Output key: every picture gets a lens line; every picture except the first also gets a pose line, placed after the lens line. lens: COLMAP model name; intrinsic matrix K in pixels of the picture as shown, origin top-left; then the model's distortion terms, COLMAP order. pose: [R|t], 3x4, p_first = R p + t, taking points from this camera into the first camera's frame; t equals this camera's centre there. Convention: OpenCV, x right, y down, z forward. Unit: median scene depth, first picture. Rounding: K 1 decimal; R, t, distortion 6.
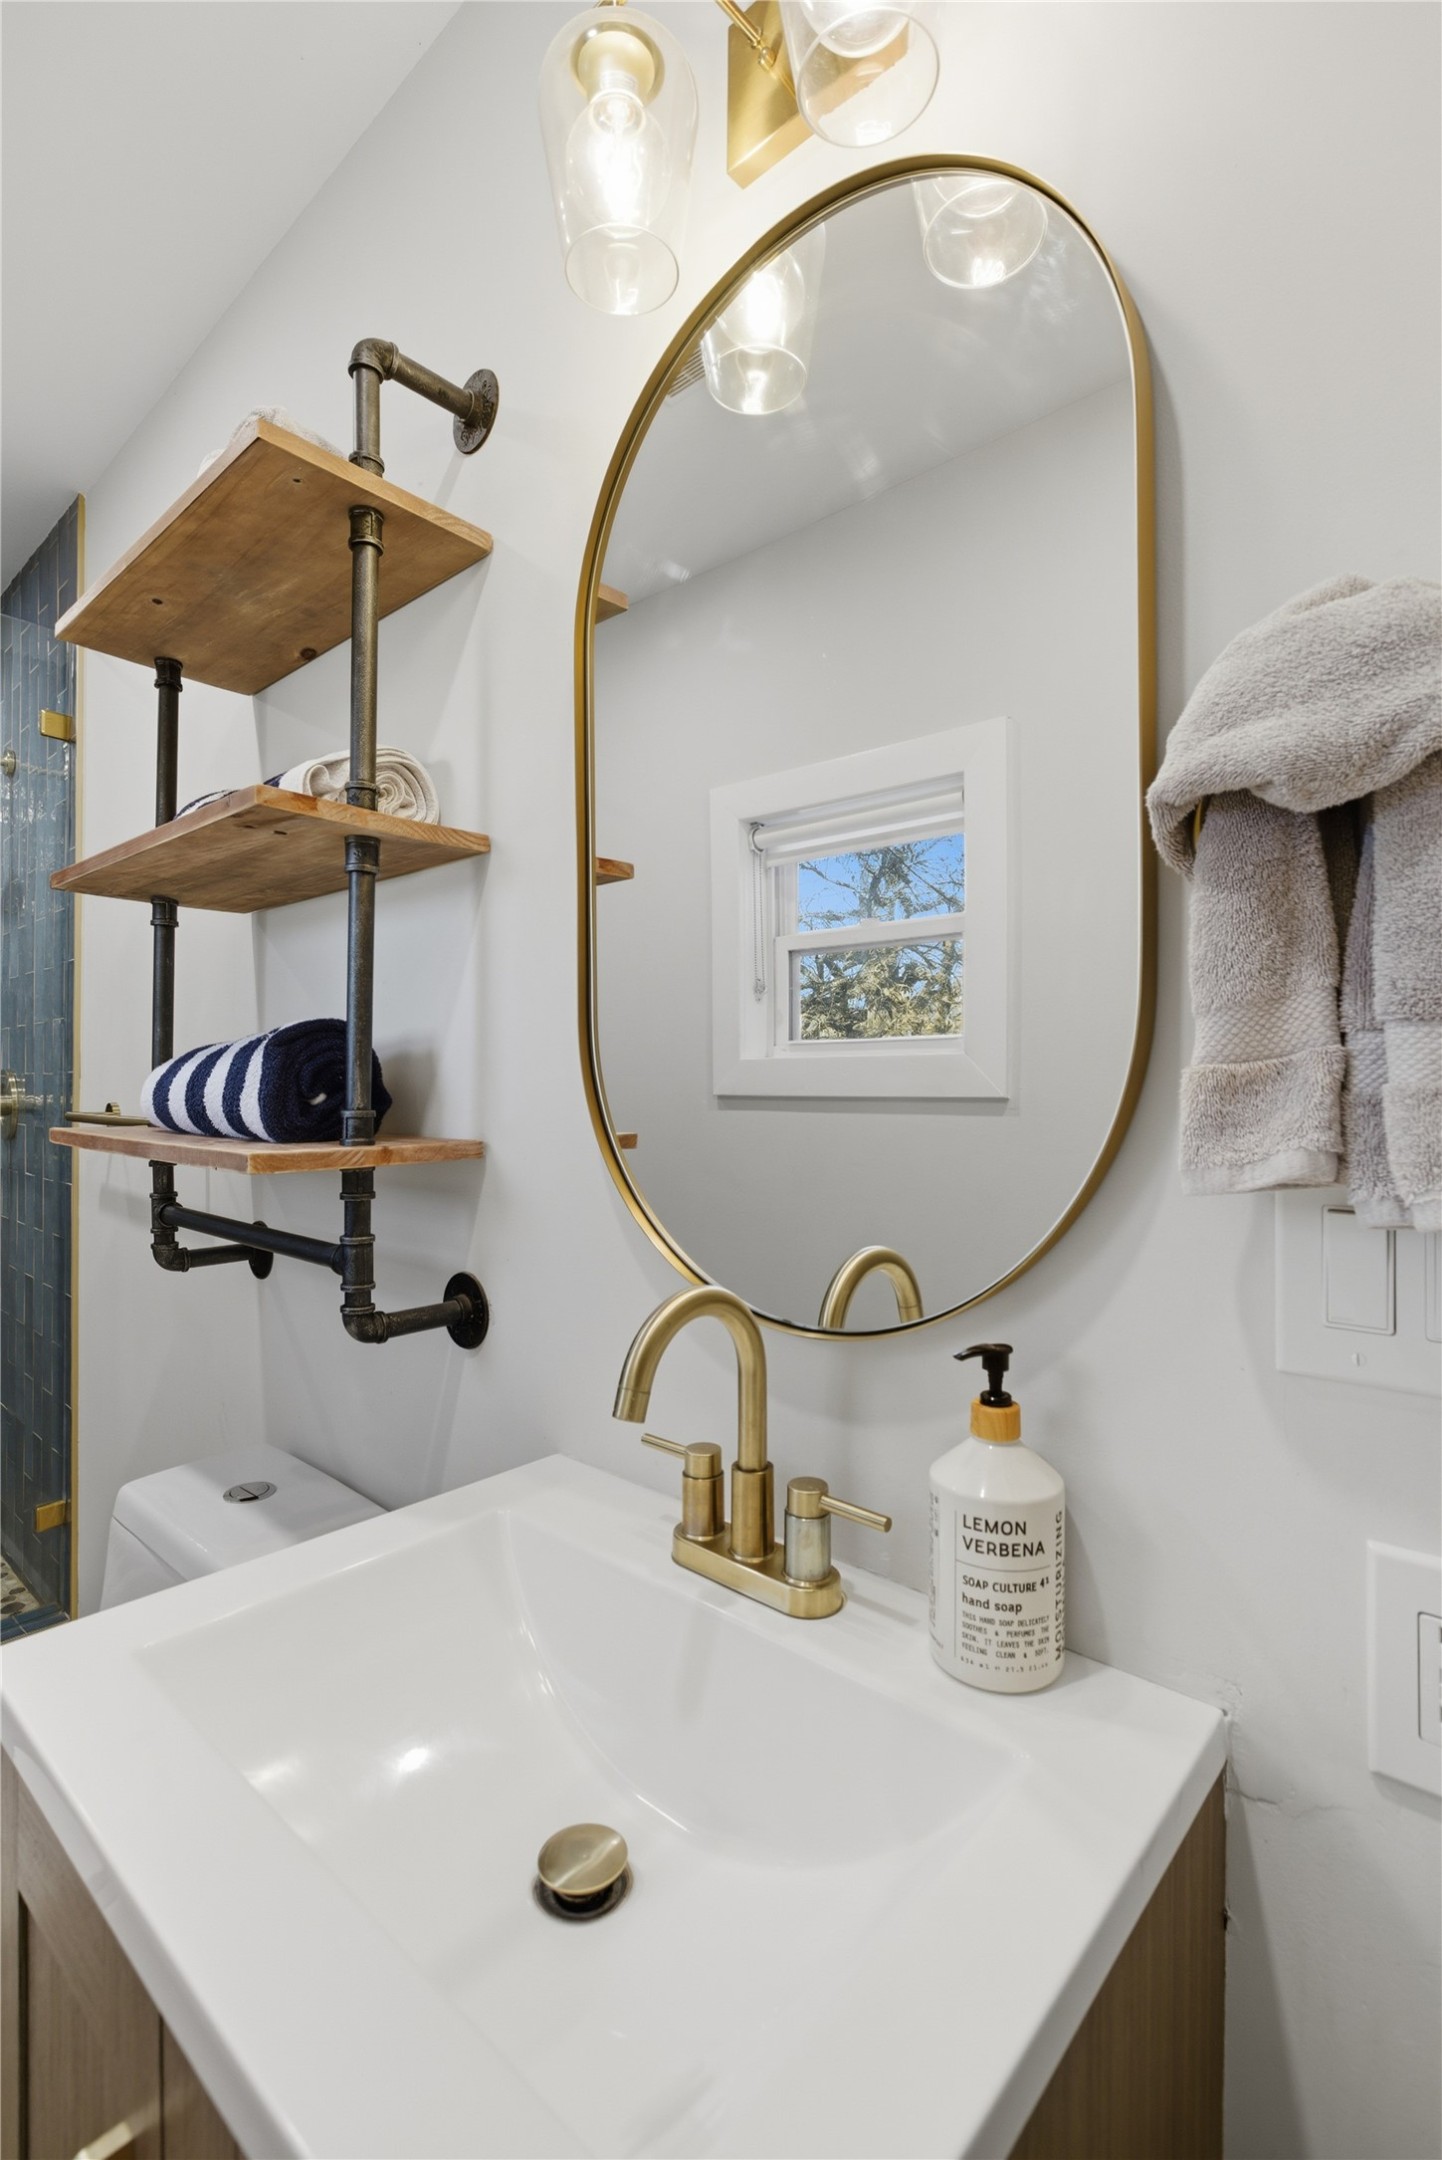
lens RADIAL K [[991.1, 0, 721.0], [0, 991.1, 1090.8], [0, 0, 1]] dist [-0.018980, 0.012402]
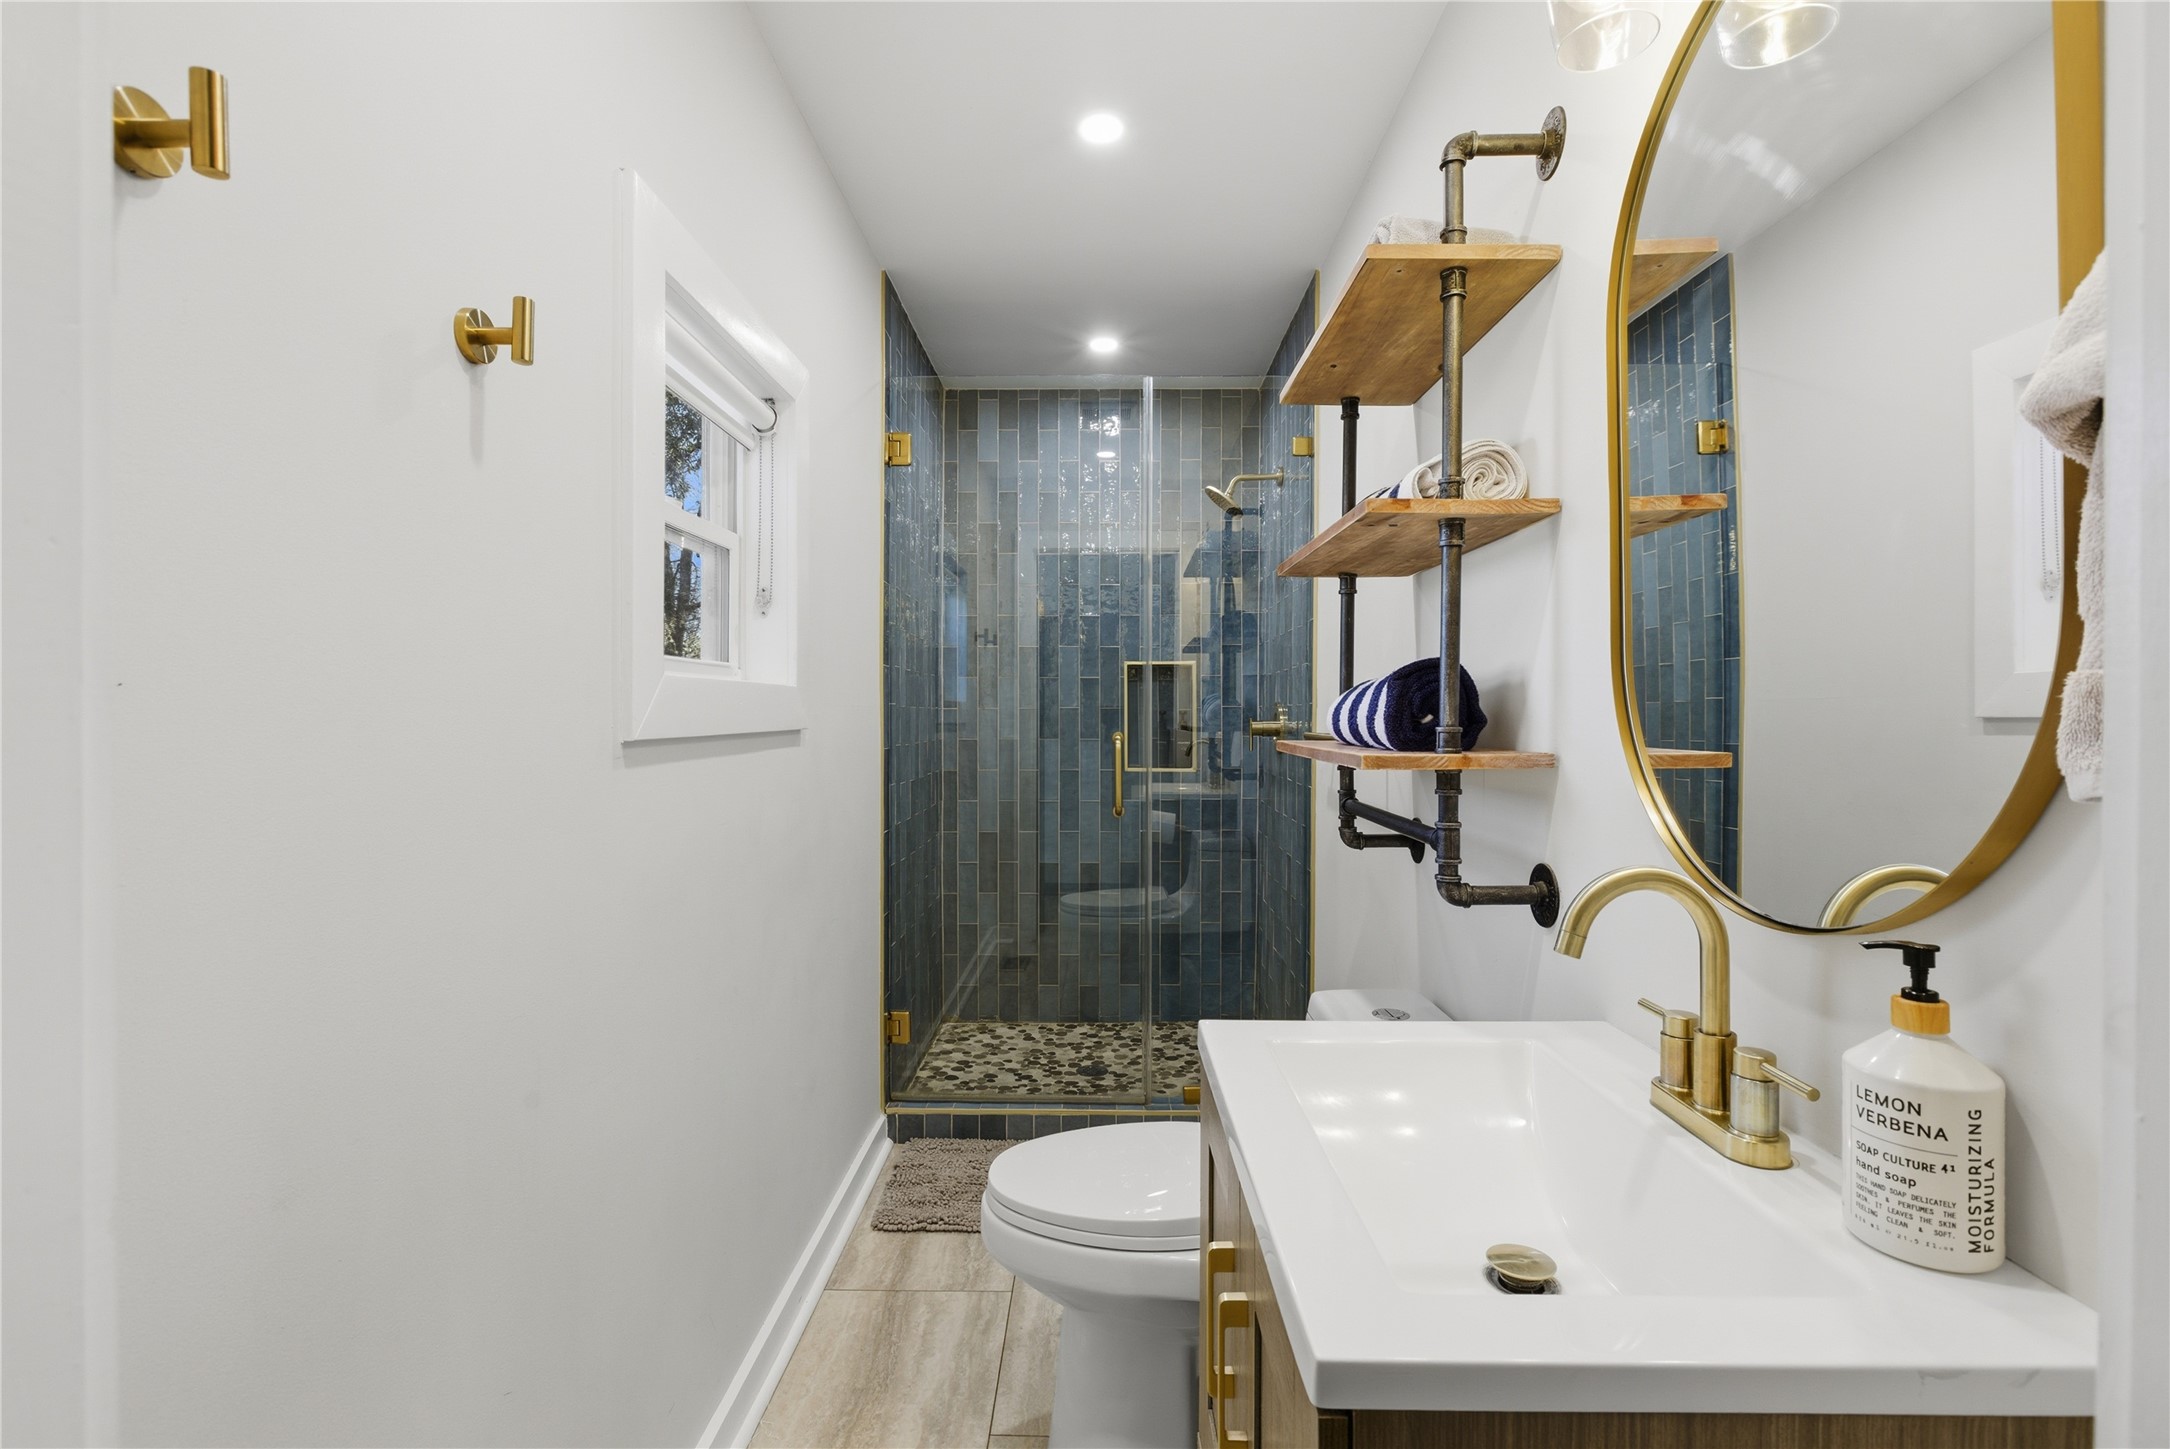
lens RADIAL K [[995.7, 0, 1086.7], [0, 995.7, 706.2], [0, 0, 1]] dist [-0.018980, 0.012402]
pose [[0.657521, -0.011417, -0.753350, 0.309108], [-0.001215, 0.999868, -0.016213, 0.013993], [0.753436, 0.011576, 0.657420, -0.229612]]
